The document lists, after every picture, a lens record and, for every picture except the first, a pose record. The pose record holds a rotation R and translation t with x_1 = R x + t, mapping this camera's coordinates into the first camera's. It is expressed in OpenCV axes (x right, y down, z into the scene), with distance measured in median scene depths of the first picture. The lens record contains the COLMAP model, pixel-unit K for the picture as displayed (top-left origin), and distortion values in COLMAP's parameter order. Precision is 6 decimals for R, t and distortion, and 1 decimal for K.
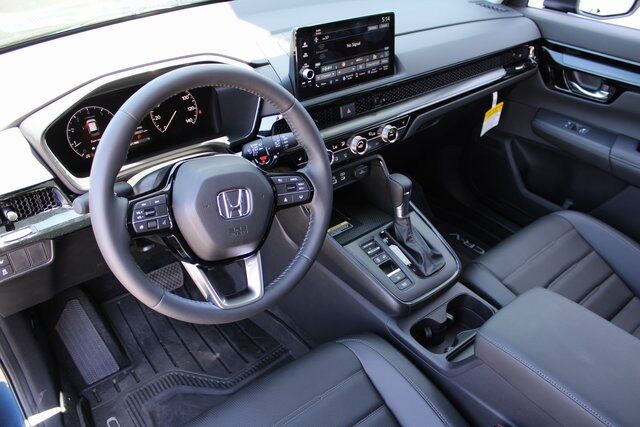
lens RADIAL K [[524.8, 0, 320.0], [0, 524.8, 213.5], [0, 0, 1]] dist [-0.143537, 0.095158]
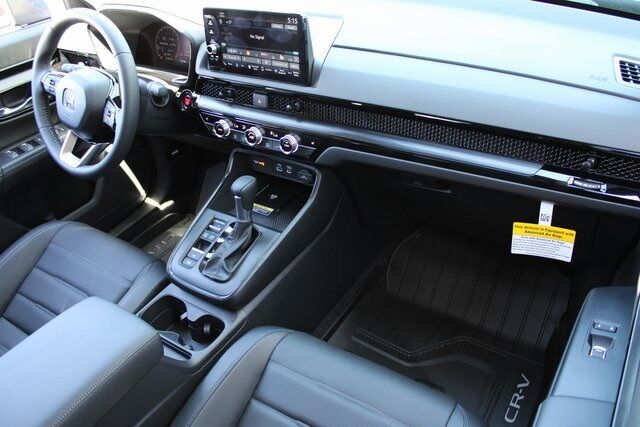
lens RADIAL K [[524.8, 0, 320.0], [0, 524.8, 213.5], [0, 0, 1]] dist [-0.143537, 0.095158]
pose [[0.317955, 0.522620, -0.791058, 1.055133], [-0.458547, 0.815048, 0.354163, -0.452420], [0.829843, 0.250130, 0.498795, 0.684098]]
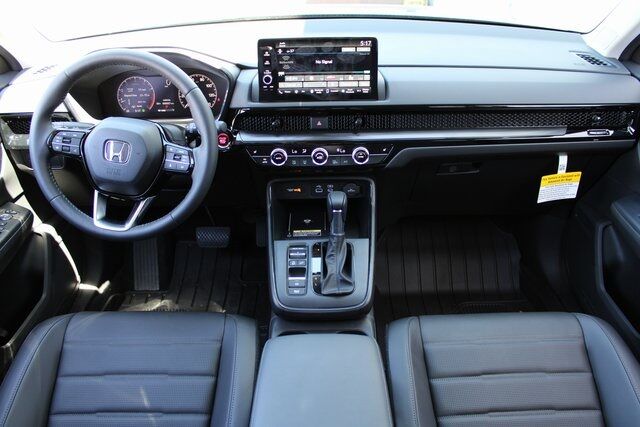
lens RADIAL K [[524.8, 0, 320.0], [0, 524.8, 213.5], [0, 0, 1]] dist [-0.143537, 0.095158]
pose [[0.781104, 0.290056, -0.552941, 0.740934], [-0.327607, 0.944254, 0.032539, -0.060138], [0.531555, 0.155731, 0.832585, 0.143517]]
